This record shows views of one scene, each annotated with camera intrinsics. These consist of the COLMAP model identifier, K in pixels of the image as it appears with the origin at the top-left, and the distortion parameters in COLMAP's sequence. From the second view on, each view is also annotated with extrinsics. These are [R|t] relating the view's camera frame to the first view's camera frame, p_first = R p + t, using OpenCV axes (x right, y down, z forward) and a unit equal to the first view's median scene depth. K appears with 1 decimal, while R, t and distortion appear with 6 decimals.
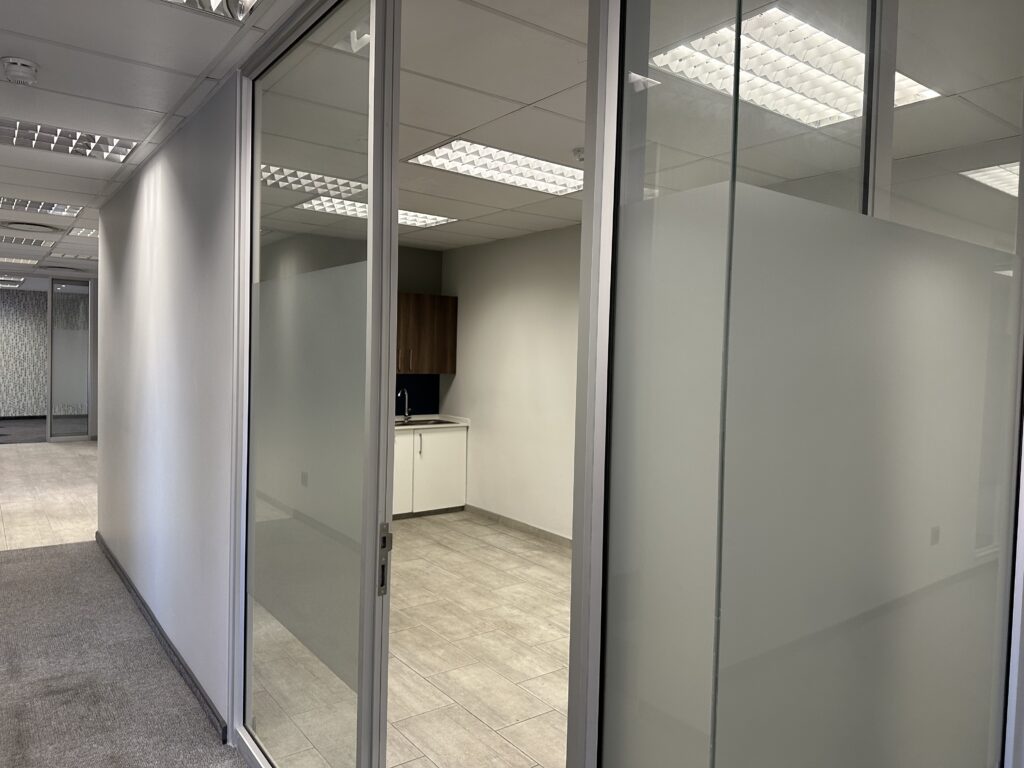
lens RADIAL K [[712.6, 0, 512.0], [0, 712.6, 384.0], [0, 0, 1]] dist [0.041234, -0.001557]
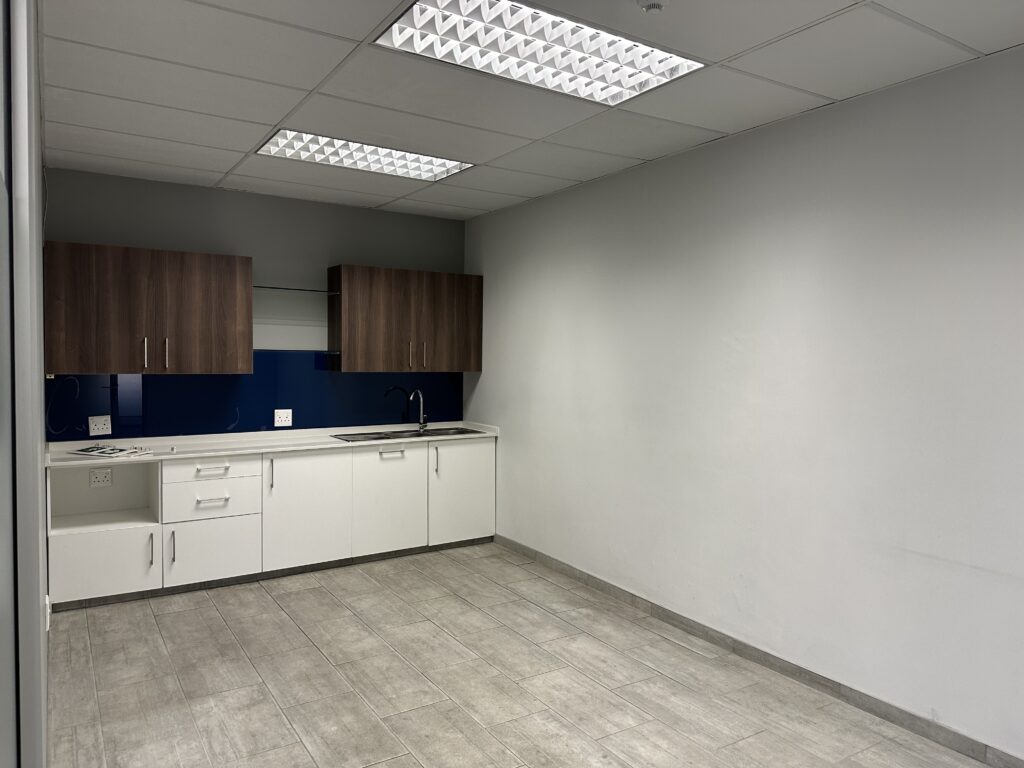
lens RADIAL K [[712.6, 0, 512.0], [0, 712.6, 384.0], [0, 0, 1]] dist [0.041234, -0.001557]
pose [[0.997548, -0.012253, -0.068909, 0.013244], [0.012475, 0.999918, 0.002790, -0.001846], [0.068869, -0.003643, 0.997619, 0.259714]]
